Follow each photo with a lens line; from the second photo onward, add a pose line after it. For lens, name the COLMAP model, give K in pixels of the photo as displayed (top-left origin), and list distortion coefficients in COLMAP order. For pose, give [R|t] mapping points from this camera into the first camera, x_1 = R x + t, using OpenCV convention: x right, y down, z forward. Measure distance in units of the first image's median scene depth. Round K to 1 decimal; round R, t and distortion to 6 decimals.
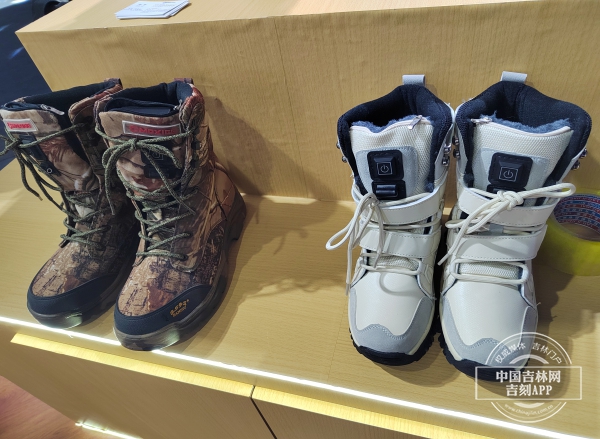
lens RADIAL K [[405.3, 0, 303.2], [0, 405.3, 224.5], [0, 0, 1]] dist [0.024490, -0.027071]
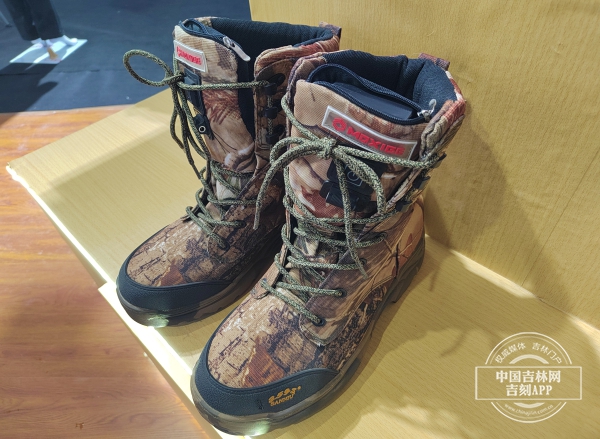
lens RADIAL K [[405.3, 0, 296.8], [0, 405.3, 216.3], [0, 0, 1]] dist [0.024490, -0.027071]
pose [[0.865561, 0.413084, -0.283135, -0.214445], [-0.396598, 0.910617, 0.116135, -0.135702], [0.305801, 0.011769, 0.952023, 0.371947]]
